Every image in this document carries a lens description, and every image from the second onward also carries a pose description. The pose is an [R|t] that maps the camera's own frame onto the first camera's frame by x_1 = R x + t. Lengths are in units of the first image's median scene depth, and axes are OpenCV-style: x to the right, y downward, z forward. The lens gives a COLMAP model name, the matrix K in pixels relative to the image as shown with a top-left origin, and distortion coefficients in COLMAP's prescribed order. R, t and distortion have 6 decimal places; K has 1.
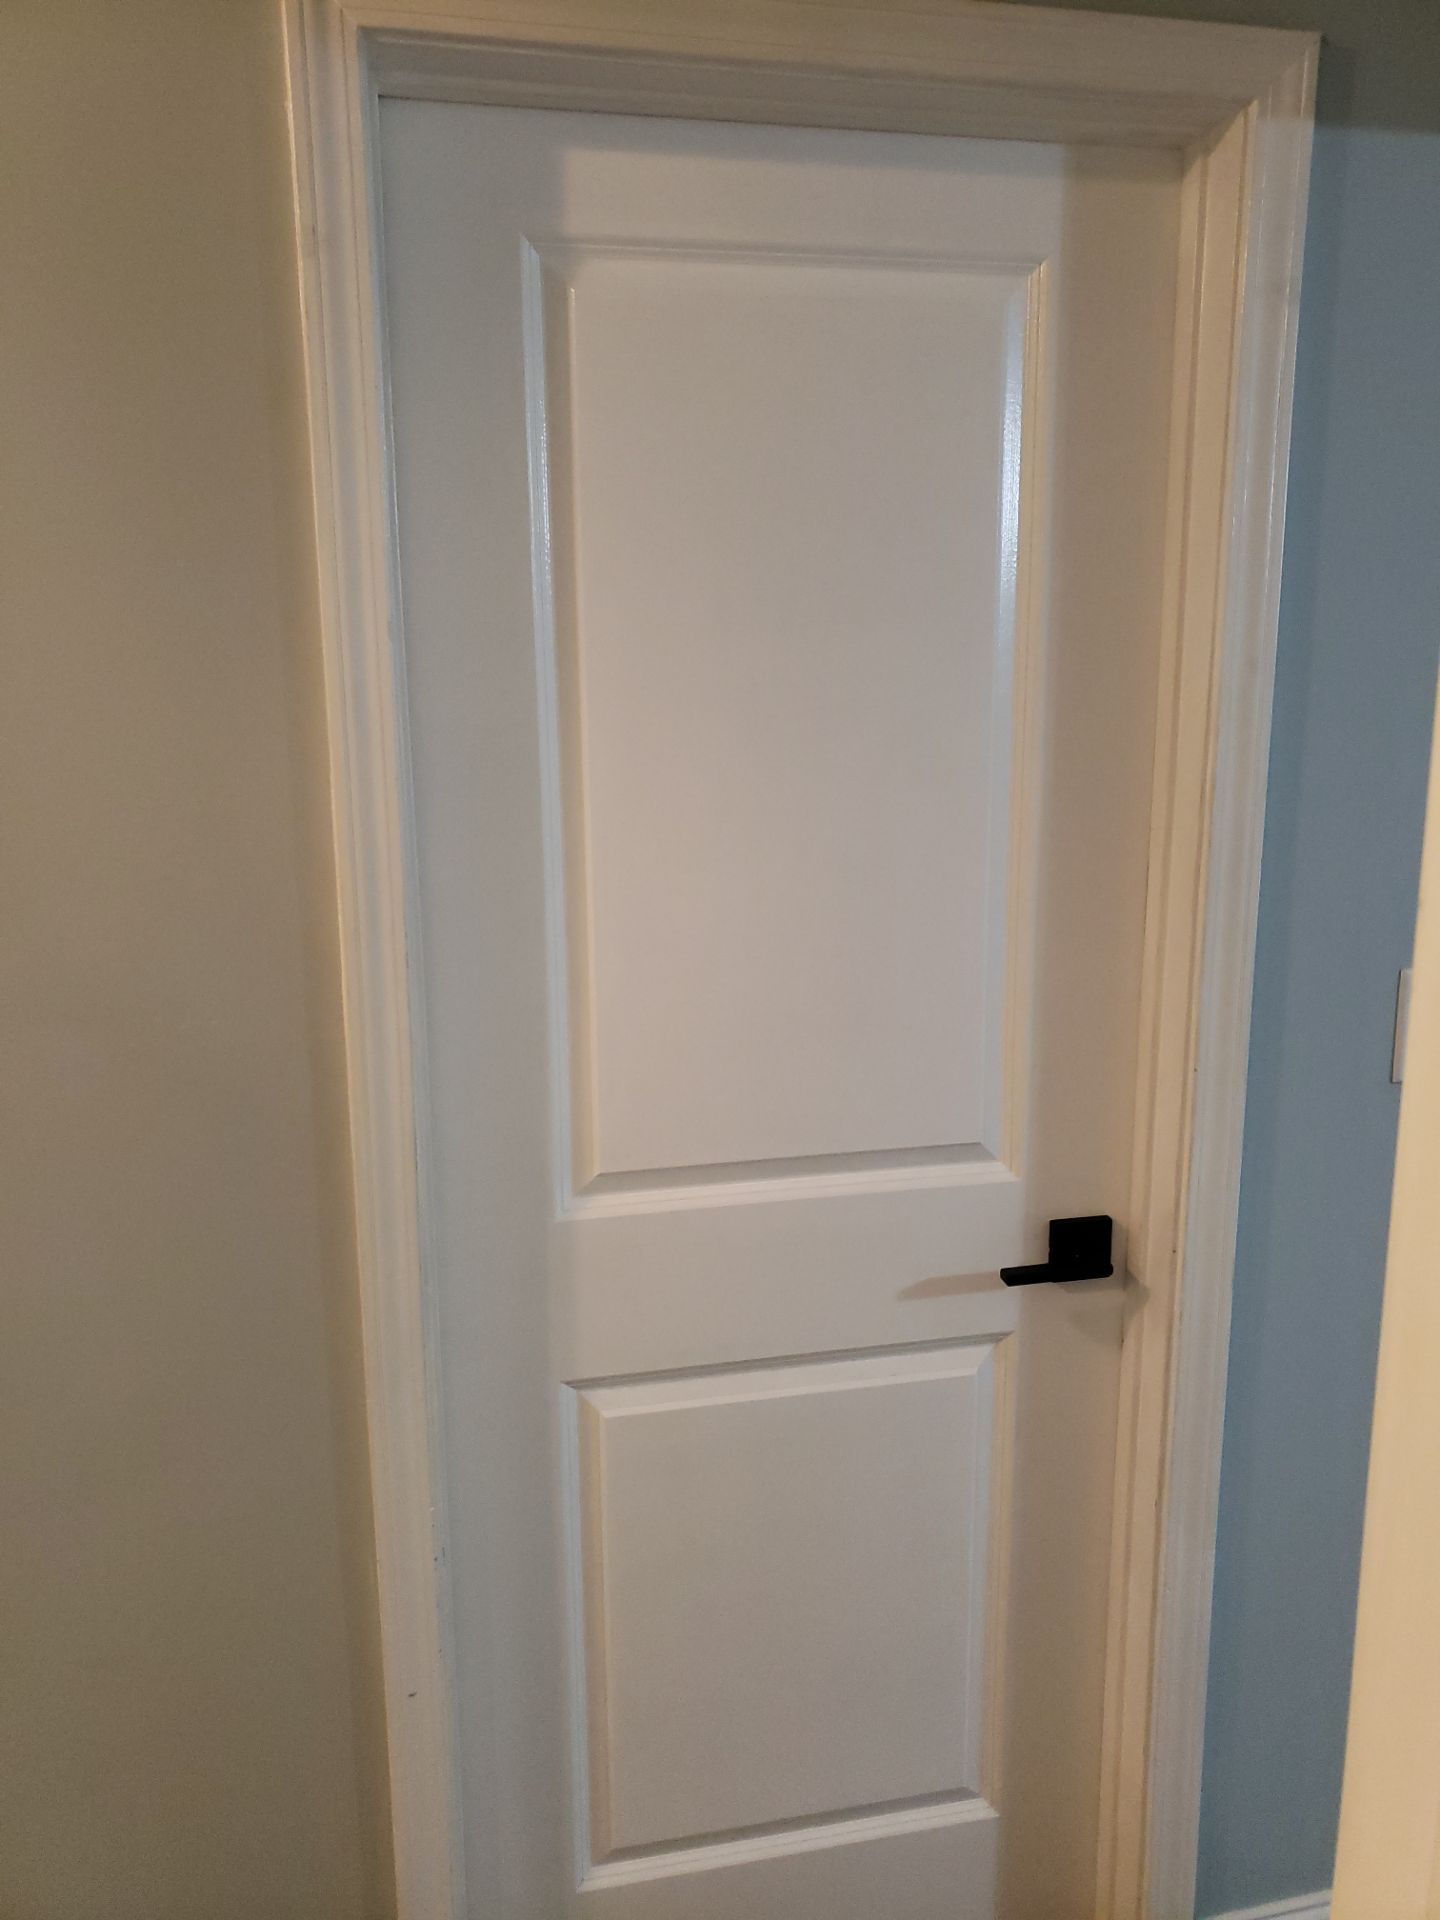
lens RADIAL K [[1498.8, 0, 720.0], [0, 1498.8, 960.0], [0, 0, 1]] dist [0.005279, 0.009447]
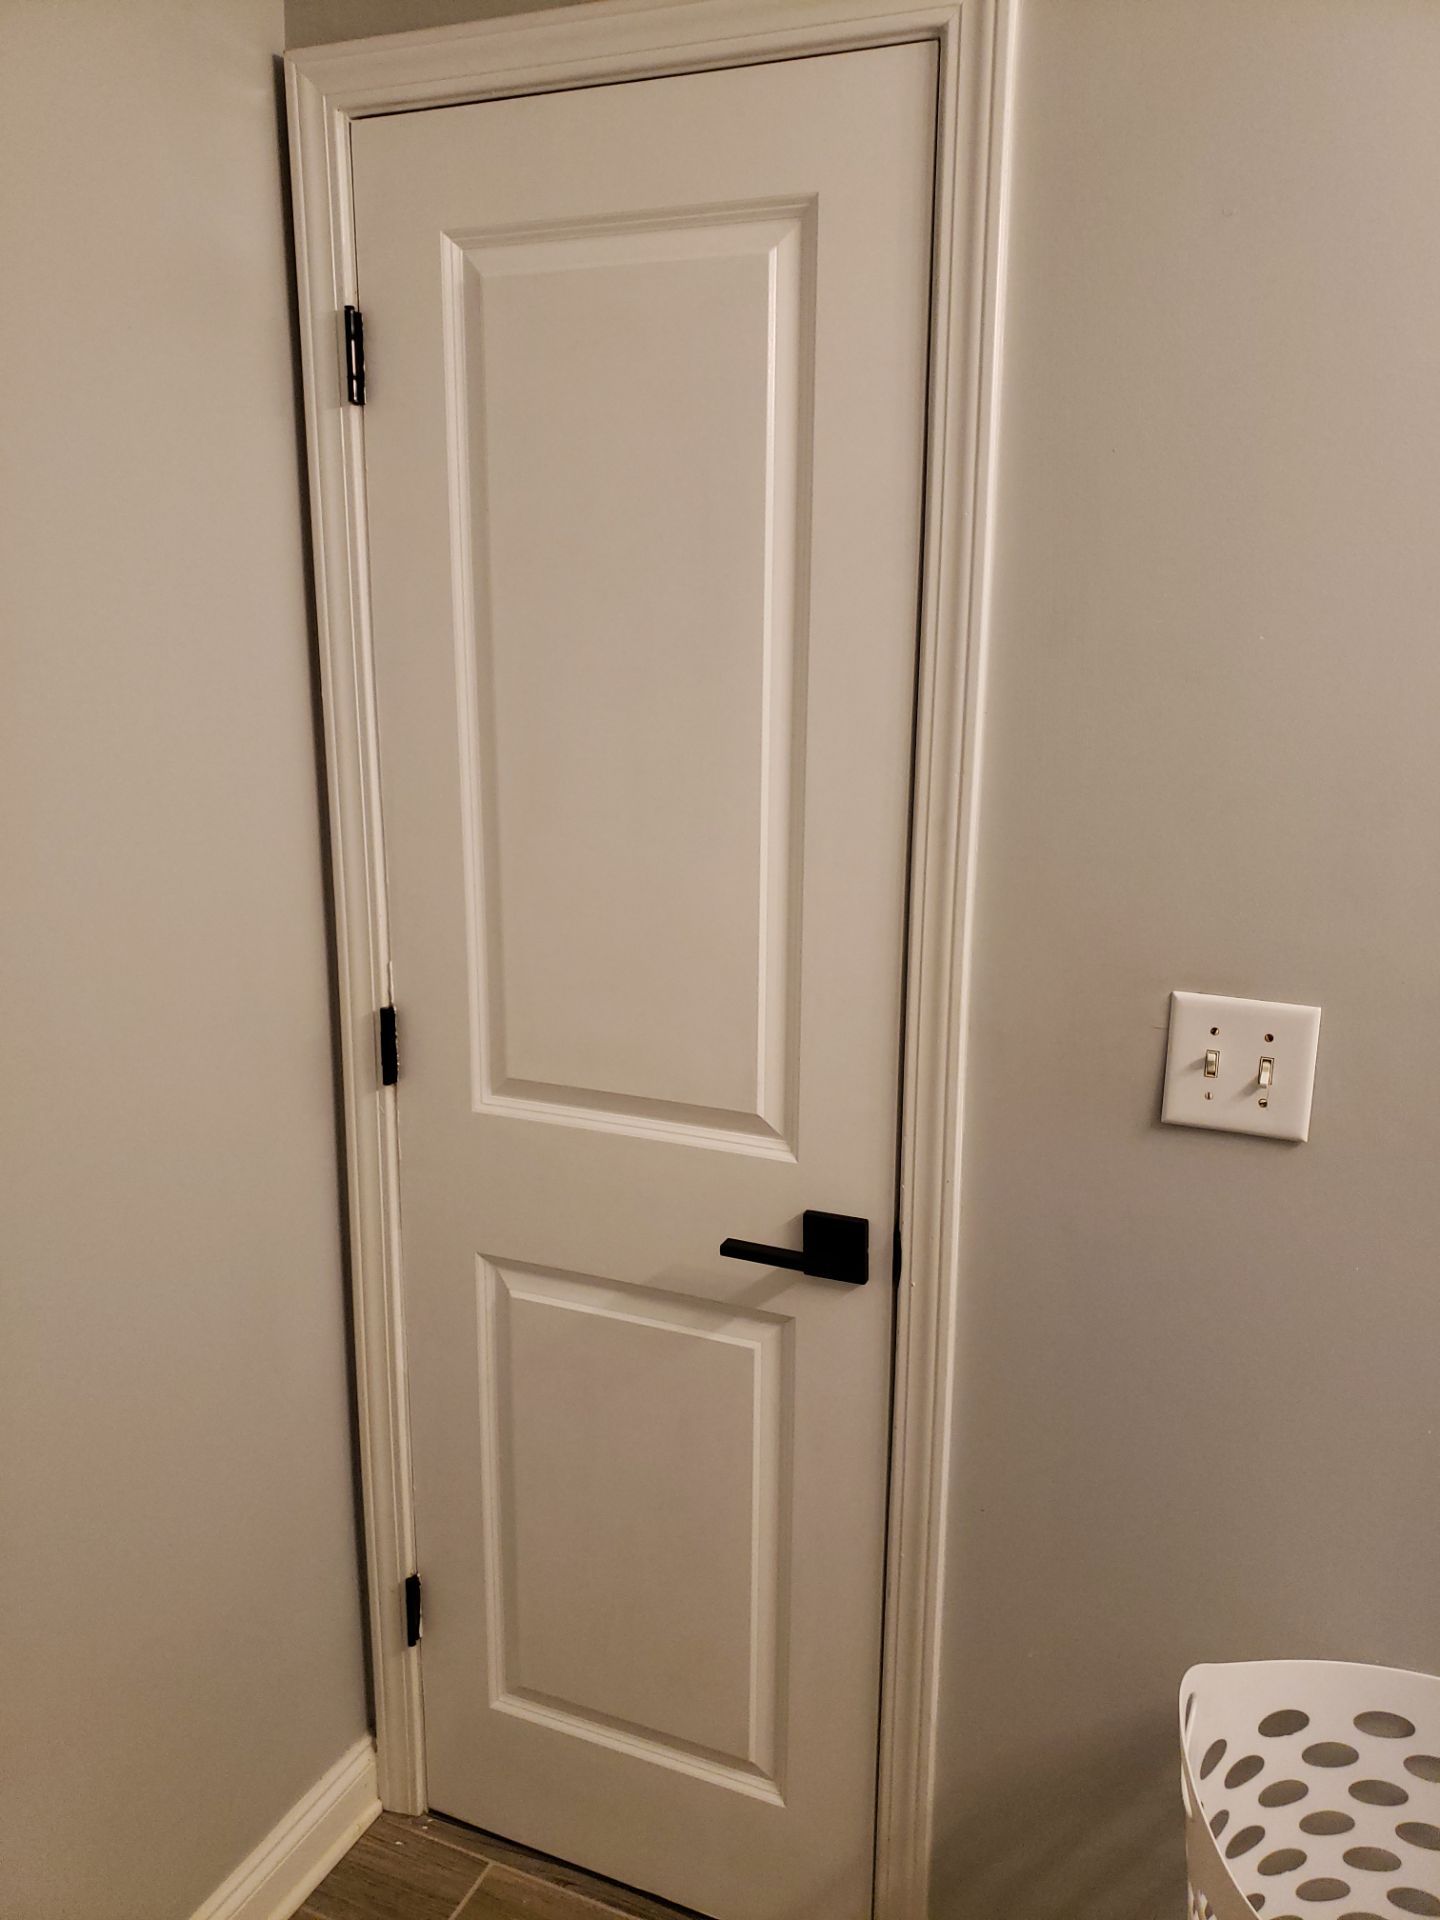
lens RADIAL K [[1498.8, 0, 720.0], [0, 1498.8, 960.0], [0, 0, 1]] dist [0.005279, 0.009447]
pose [[0.816599, 0.145692, -0.558516, 0.673621], [-0.131637, 0.989128, 0.065555, -0.037804], [0.561995, 0.019989, 0.826899, 0.171948]]
